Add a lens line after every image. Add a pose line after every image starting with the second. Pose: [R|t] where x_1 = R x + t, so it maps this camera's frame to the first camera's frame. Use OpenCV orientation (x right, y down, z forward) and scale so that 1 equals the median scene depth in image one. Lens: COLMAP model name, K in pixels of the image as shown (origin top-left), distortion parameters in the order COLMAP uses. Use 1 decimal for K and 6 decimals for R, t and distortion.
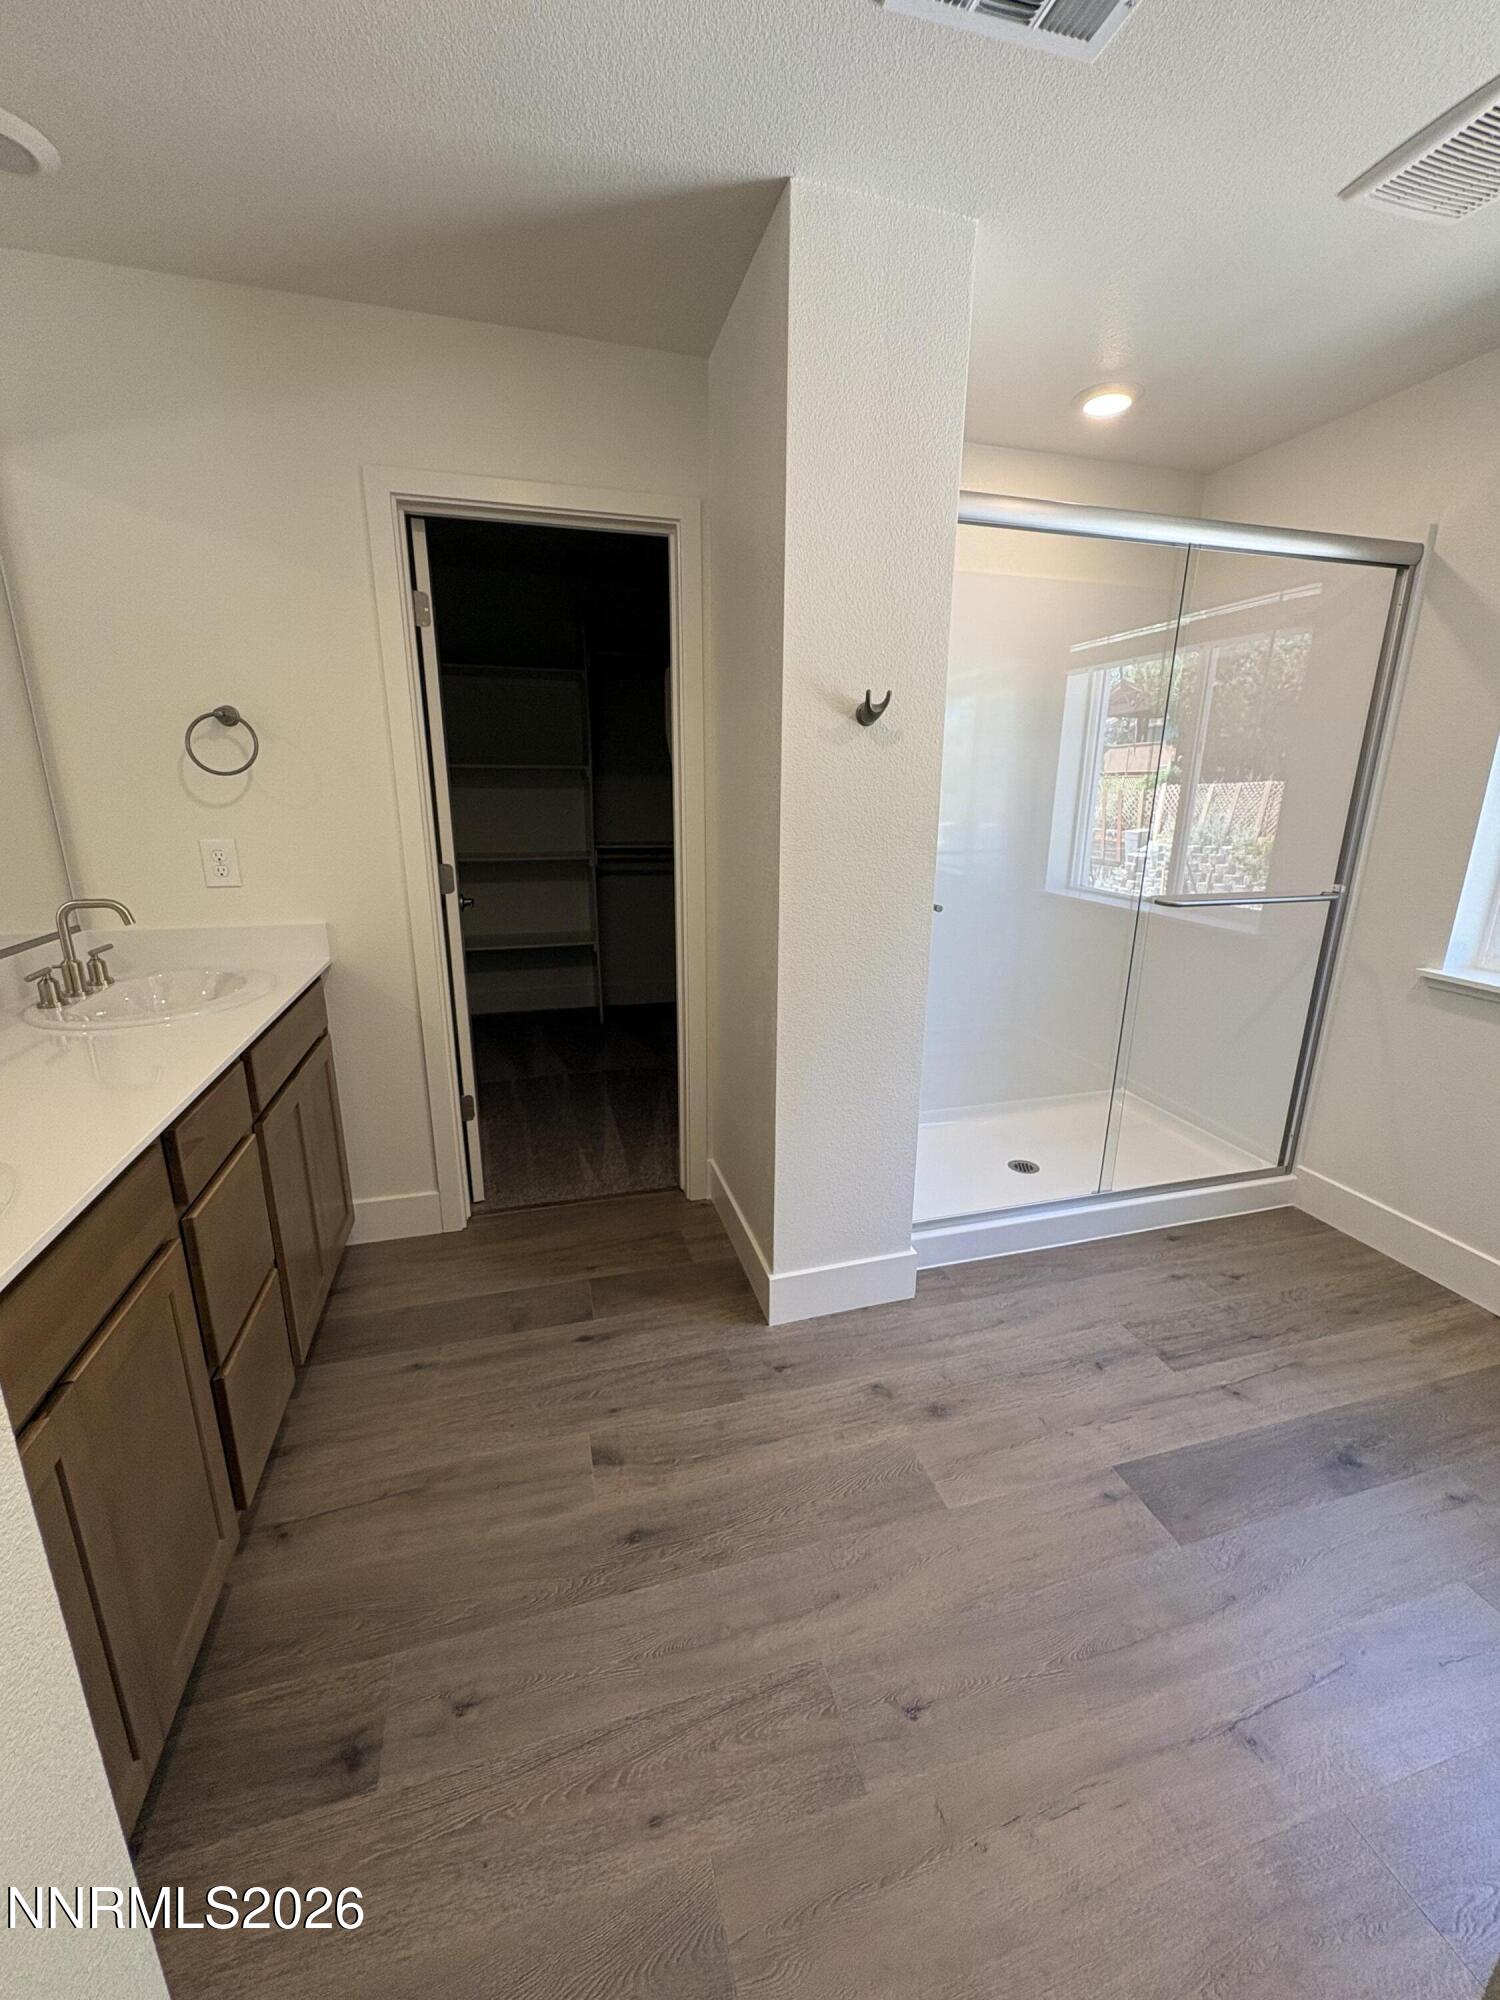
lens RADIAL K [[796.4, 0, 750.0], [0, 796.4, 1000.0], [0, 0, 1]] dist [-0.000272, 0.000298]
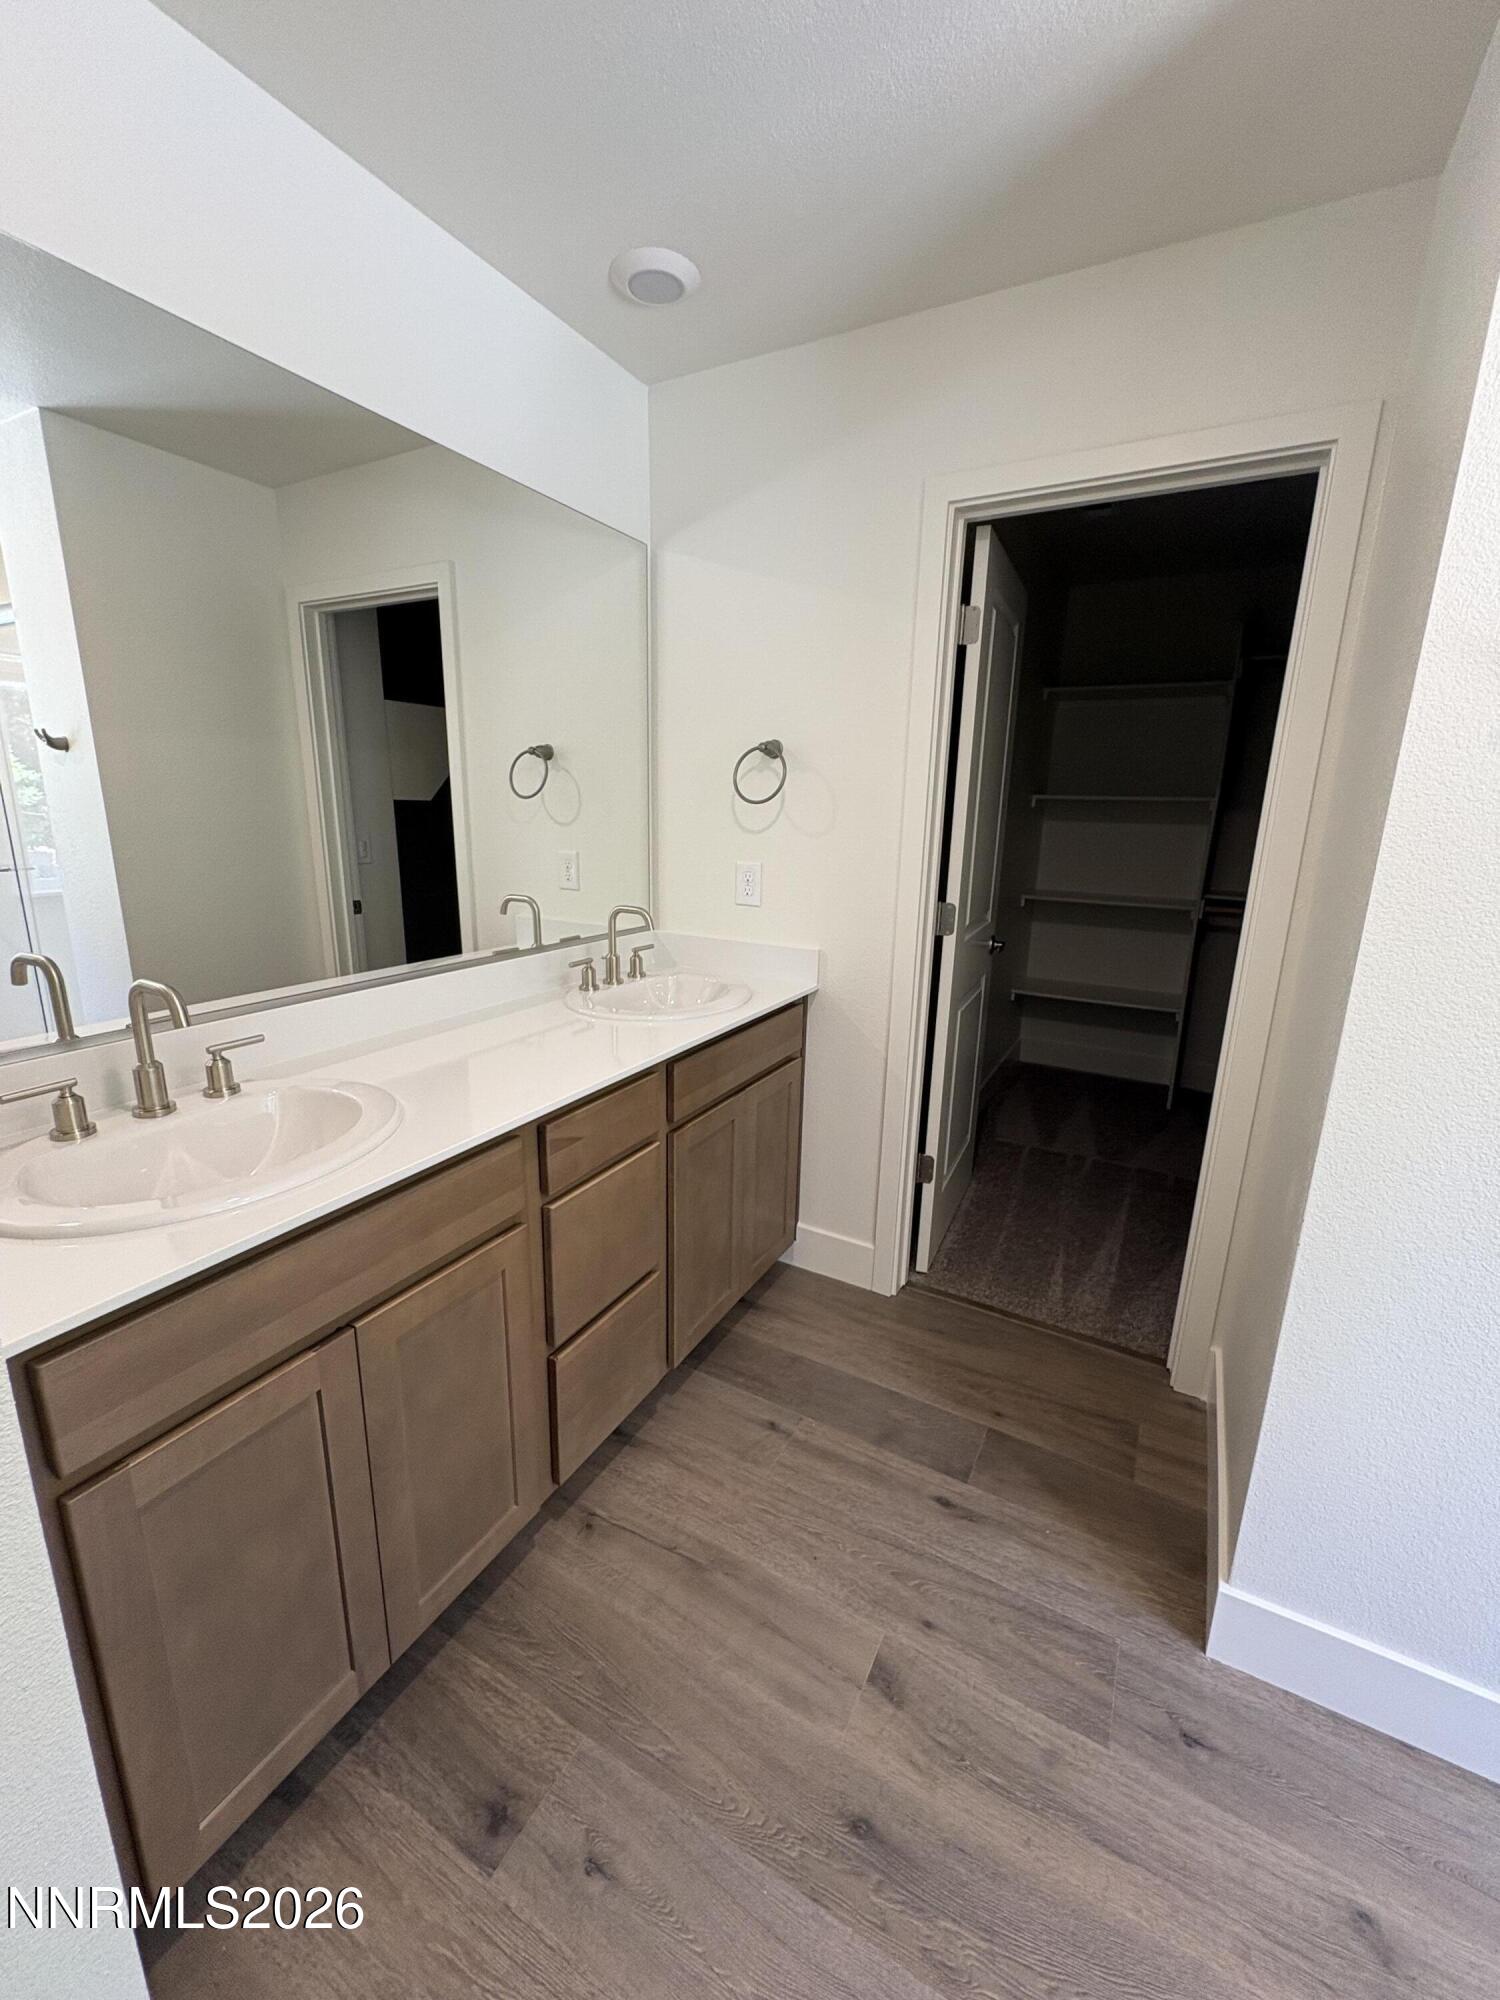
lens RADIAL K [[796.4, 0, 750.0], [0, 796.4, 1000.0], [0, 0, 1]] dist [-0.000272, 0.000298]
pose [[0.709476, 0.177924, -0.681899, 0.113764], [-0.203231, 0.978152, 0.043774, -0.067400], [0.674789, 0.107527, 0.730135, 0.233246]]
